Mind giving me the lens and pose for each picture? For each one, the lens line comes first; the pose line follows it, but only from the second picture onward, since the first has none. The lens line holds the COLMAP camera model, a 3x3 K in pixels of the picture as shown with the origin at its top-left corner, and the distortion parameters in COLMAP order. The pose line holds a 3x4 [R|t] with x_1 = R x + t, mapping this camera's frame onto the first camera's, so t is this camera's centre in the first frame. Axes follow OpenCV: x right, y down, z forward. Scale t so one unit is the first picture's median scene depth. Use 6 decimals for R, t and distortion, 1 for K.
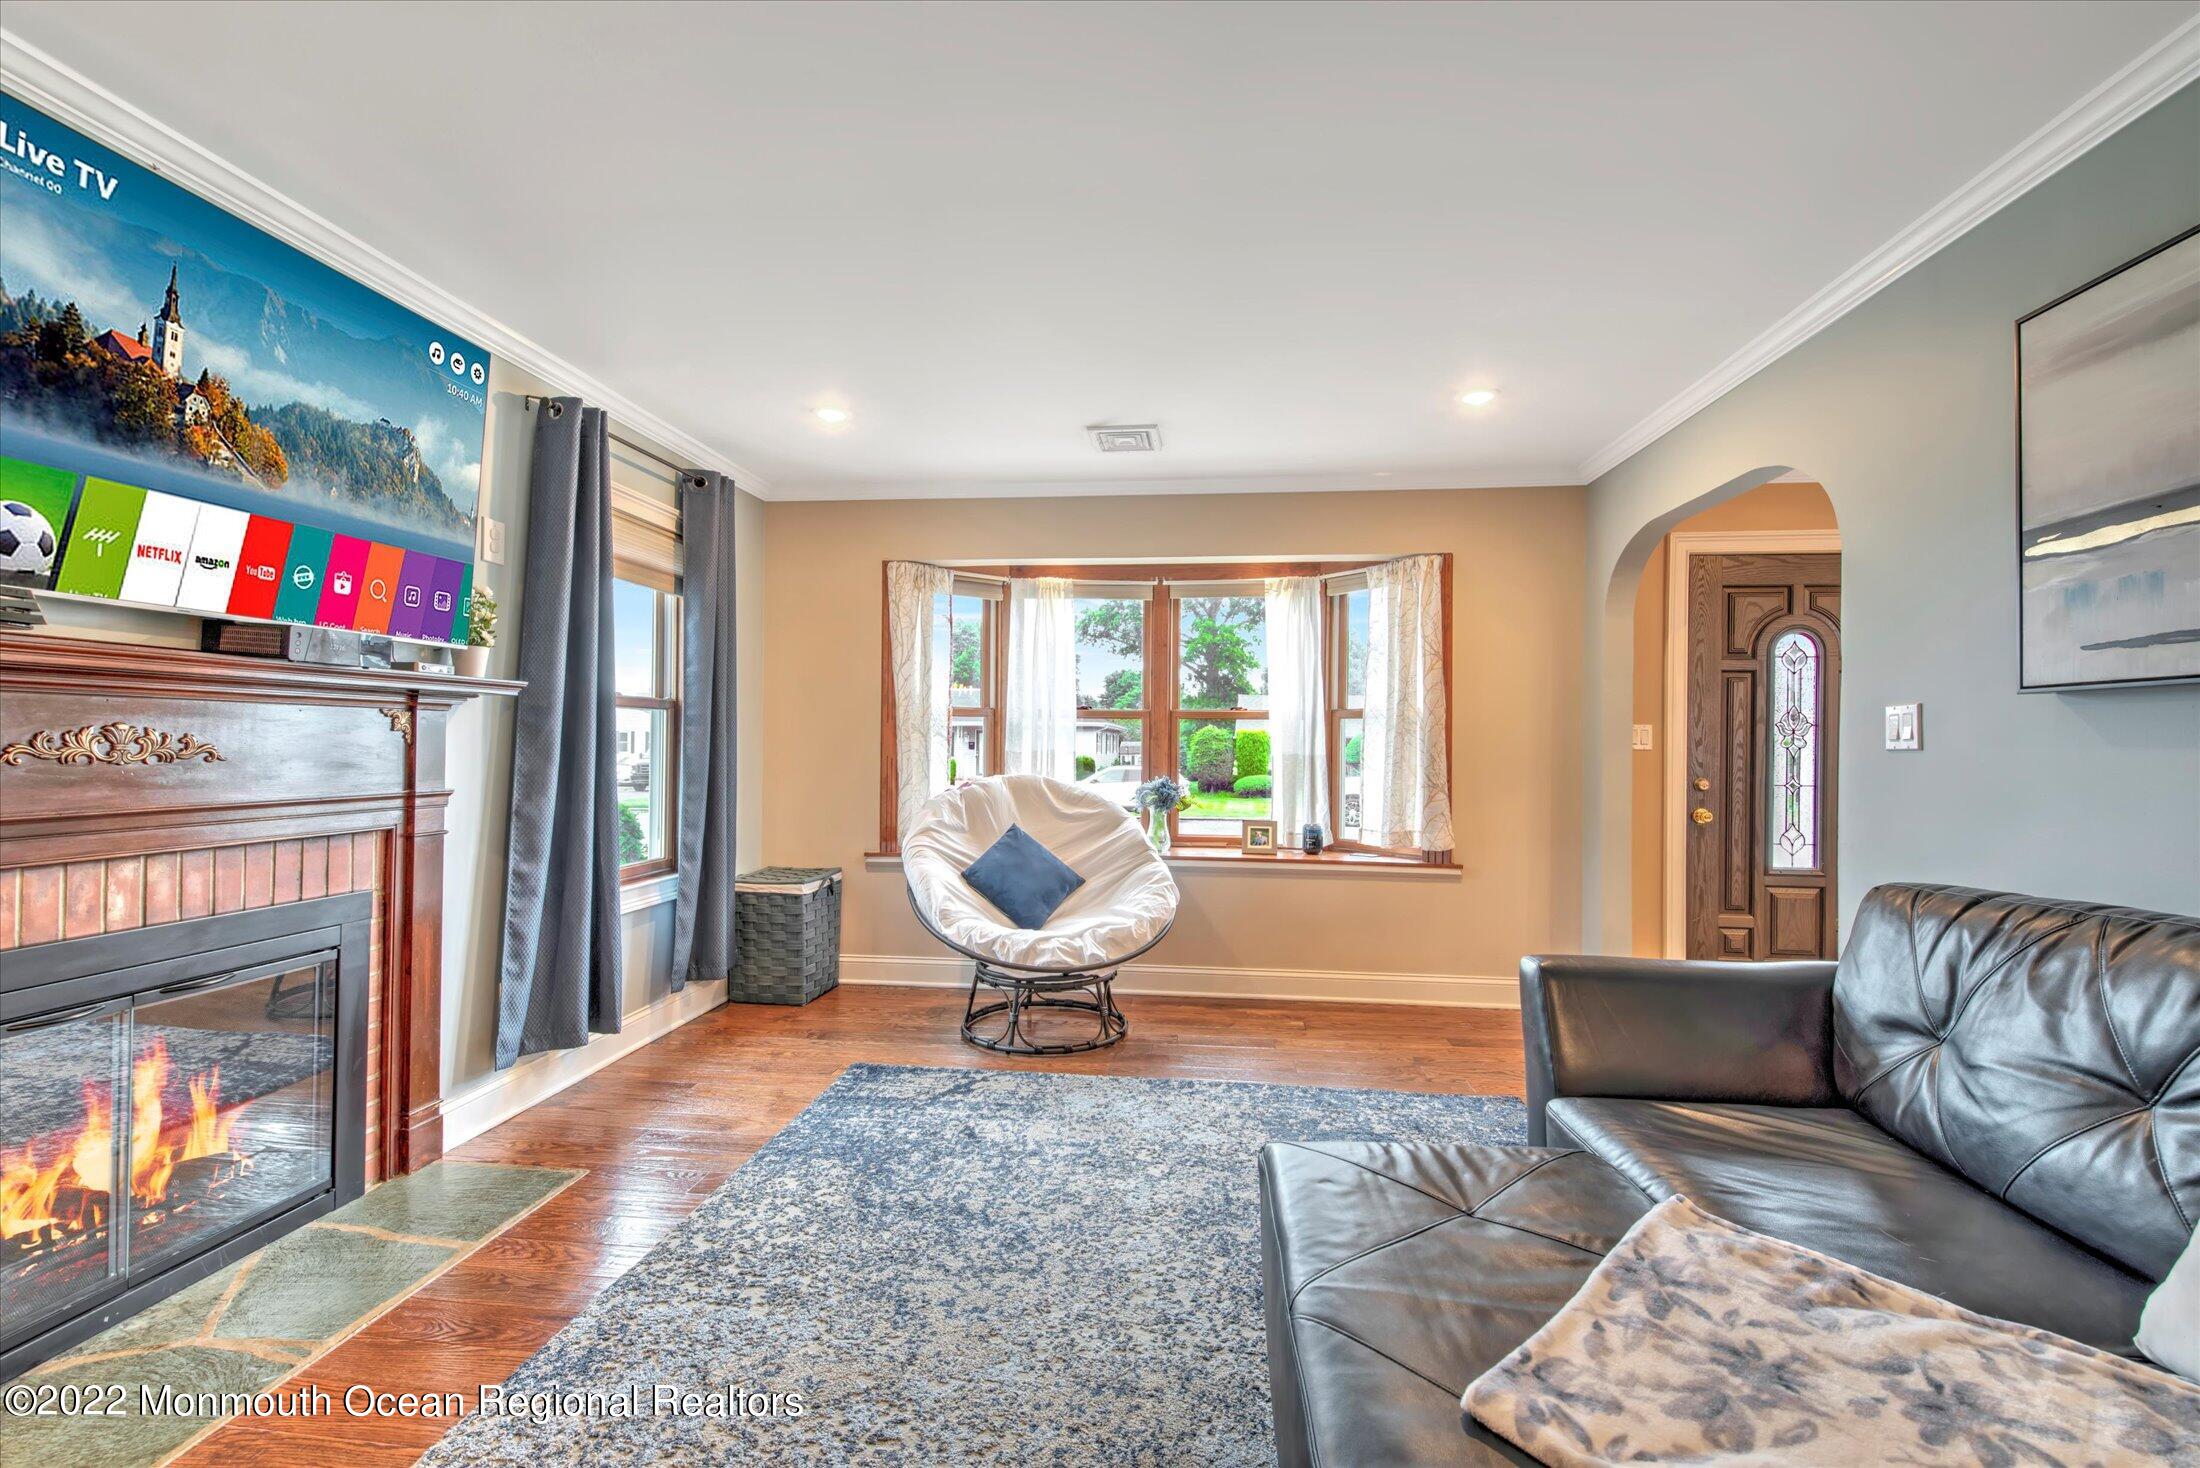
lens RADIAL K [[968.2, 0, 1108.8], [0, 968.2, 723.9], [0, 0, 1]] dist [0.009995, -0.007949]
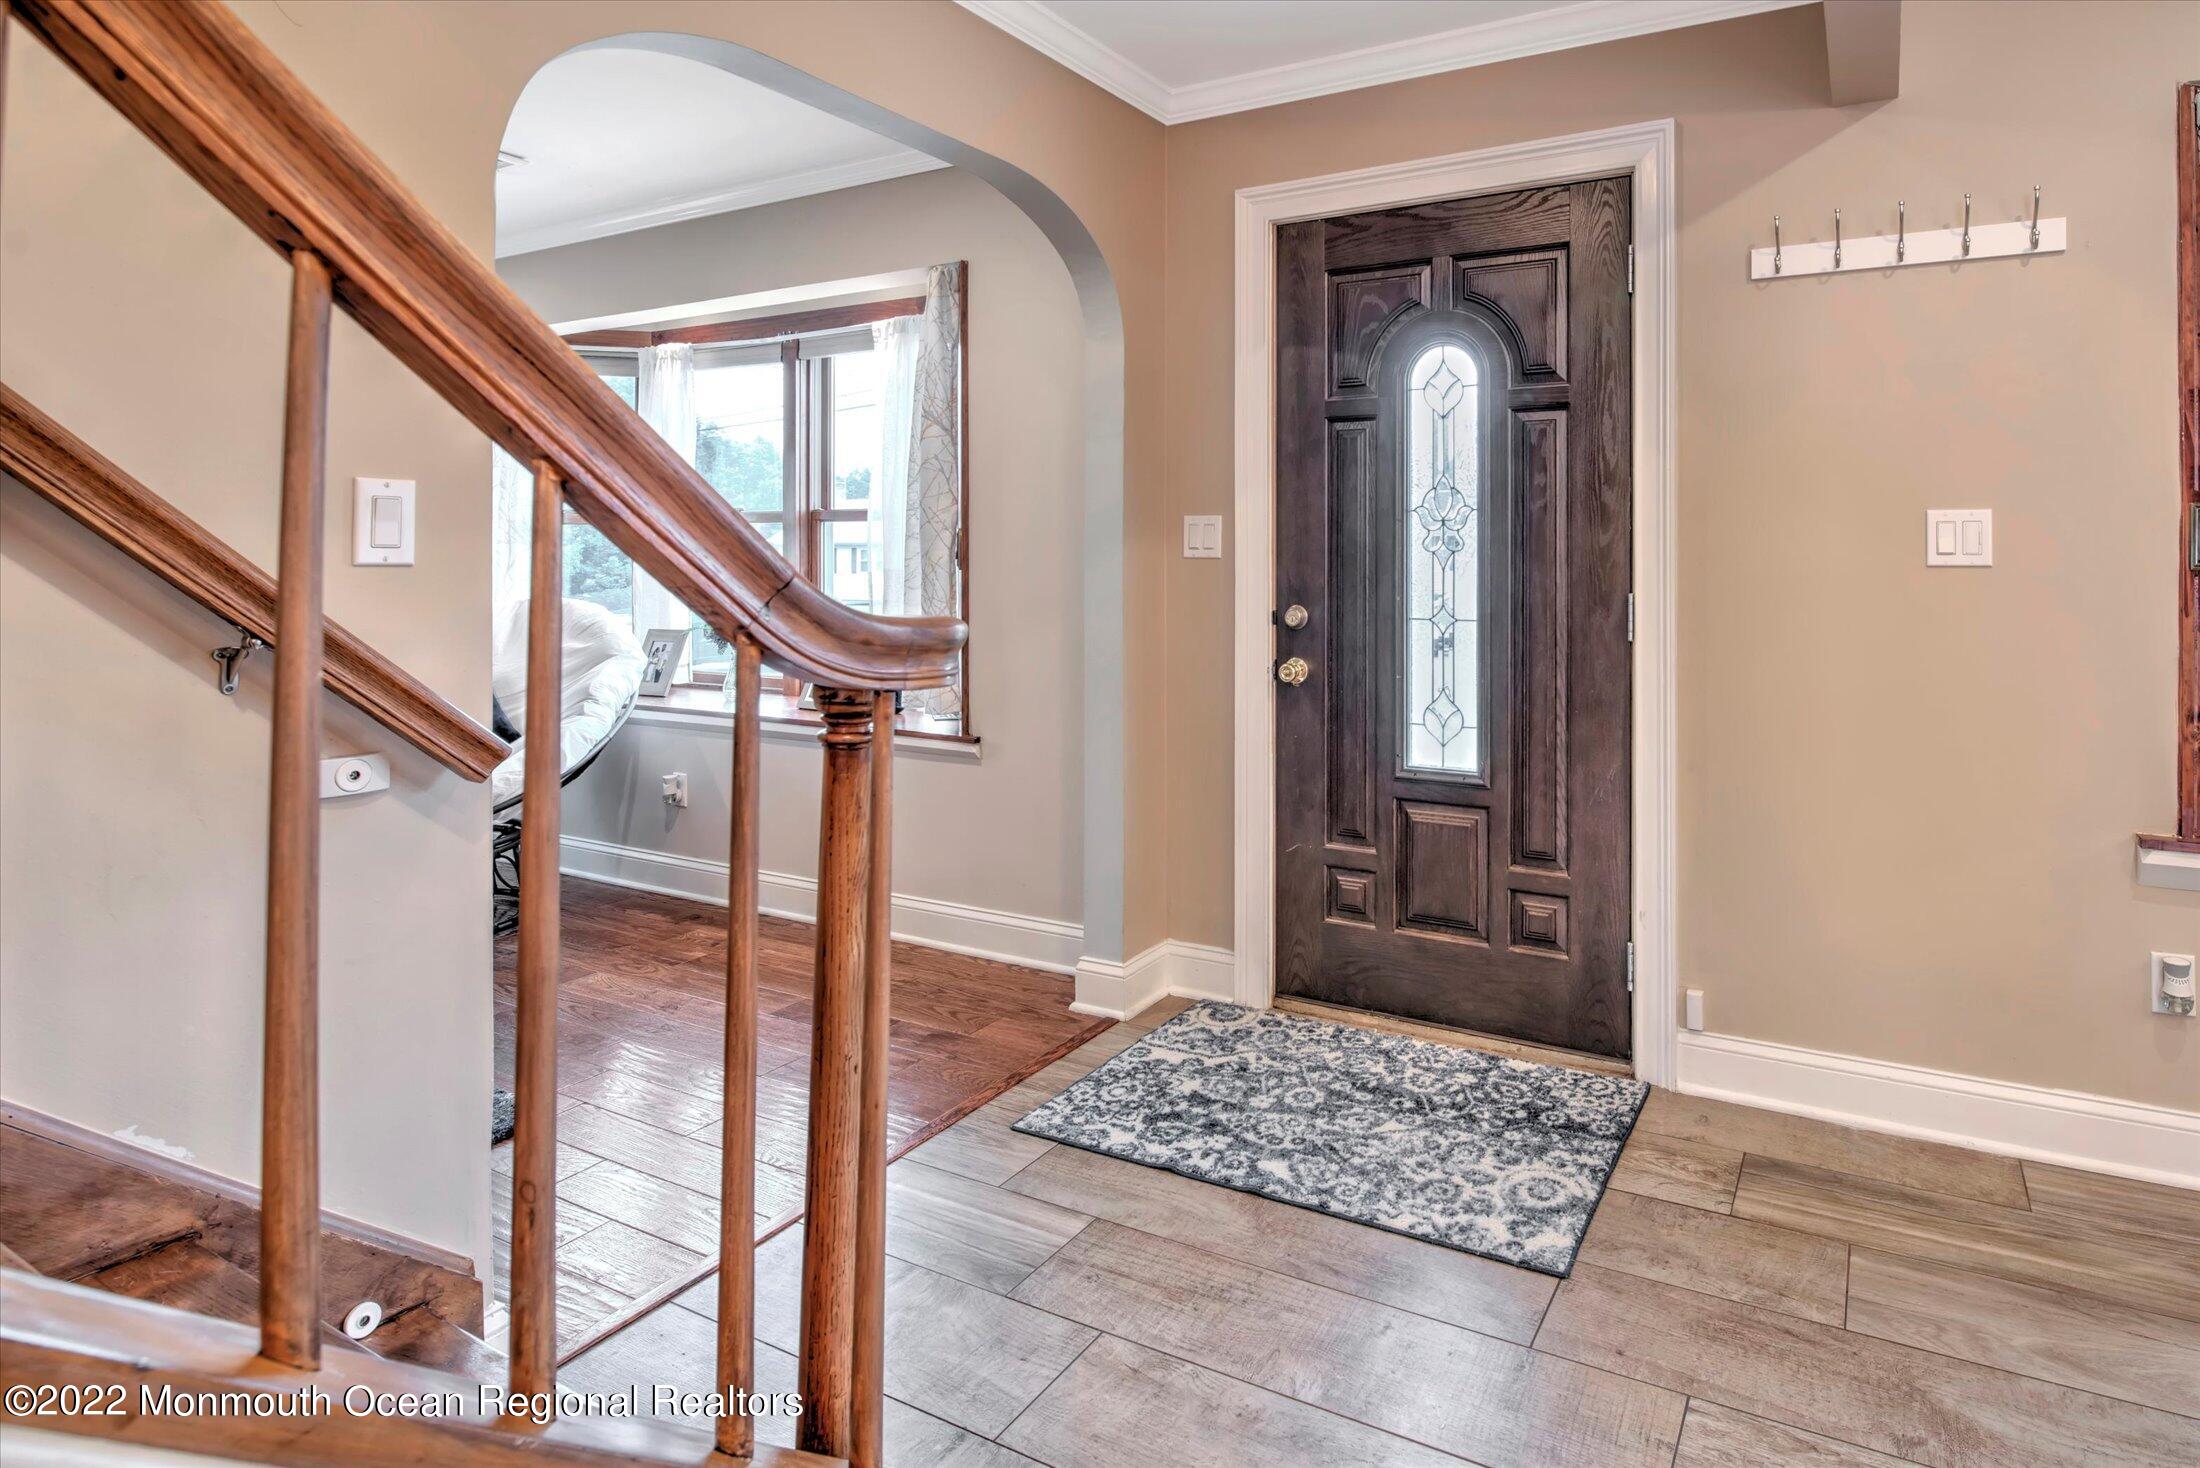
lens RADIAL K [[1173.4, 0, 1278.5], [0, 1173.4, 540.9], [0, 0, 1]] dist [-0.000371, -0.002459]
pose [[0.930091, -0.017869, -0.366894, 0.976119], [0.019057, 0.999818, -0.000385, 0.020560], [0.366835, -0.006634, 0.930263, 0.398237]]
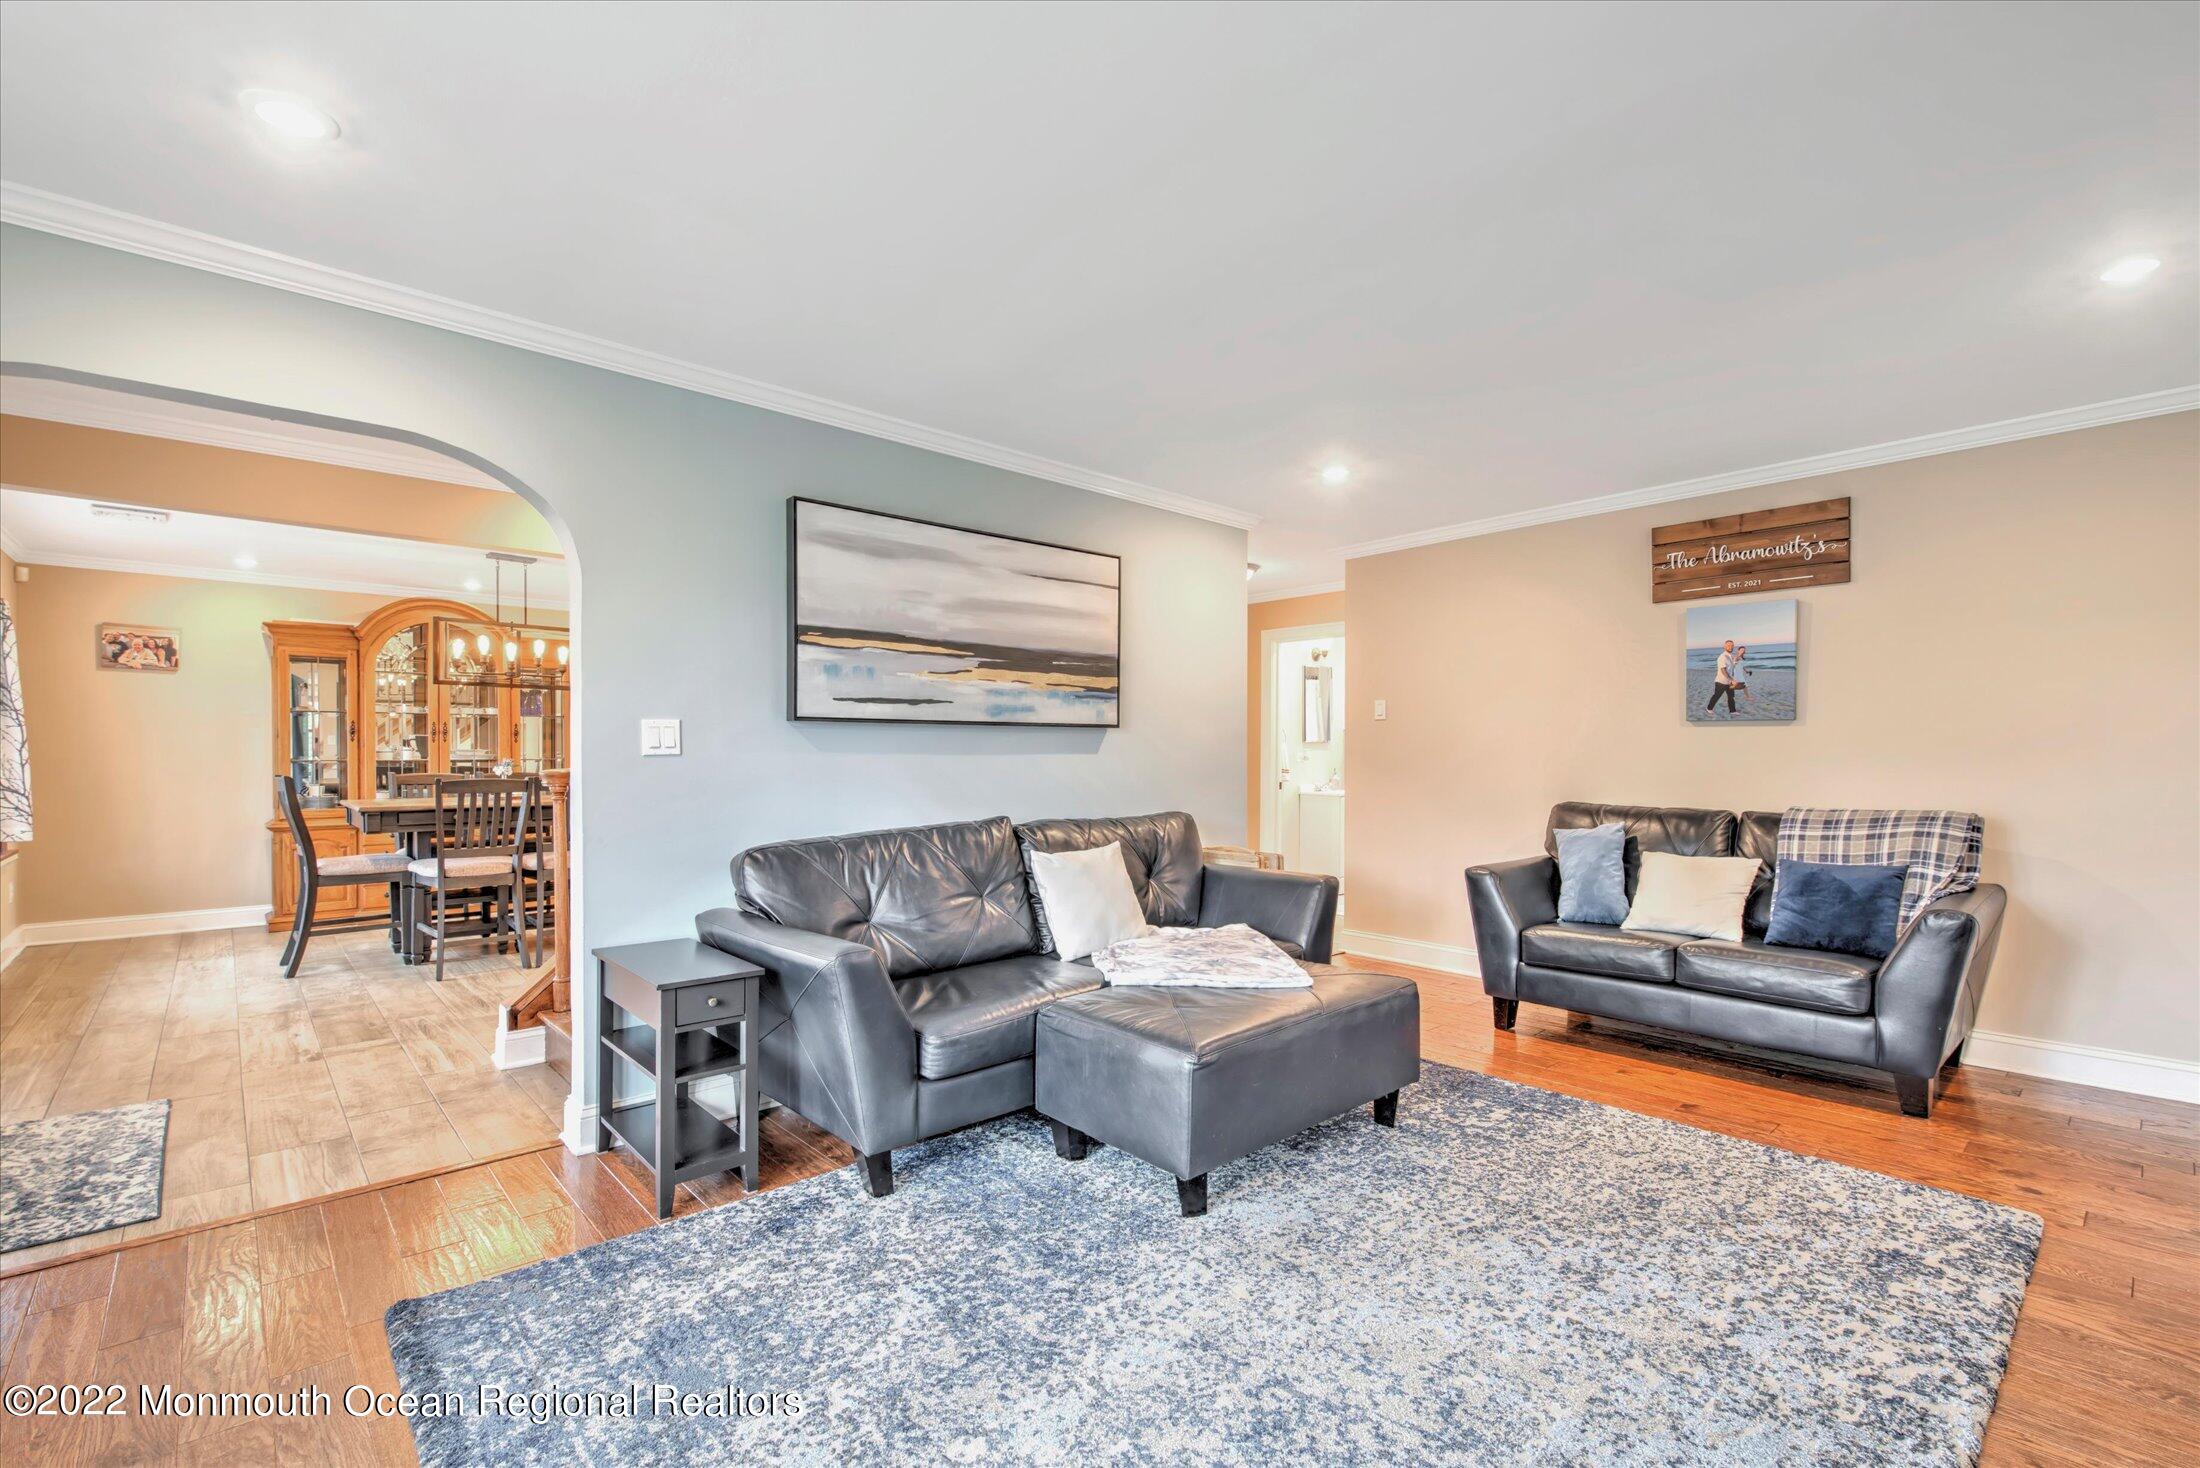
lens RADIAL K [[968.2, 0, 1090.7], [0, 968.2, 754.9], [0, 0, 1]] dist [0.009995, -0.007949]
pose [[-0.741440, -0.007922, 0.670973, -0.296705], [-0.015933, 0.999856, -0.005803, 0.015704], [-0.670830, -0.014993, -0.741459, 0.998850]]
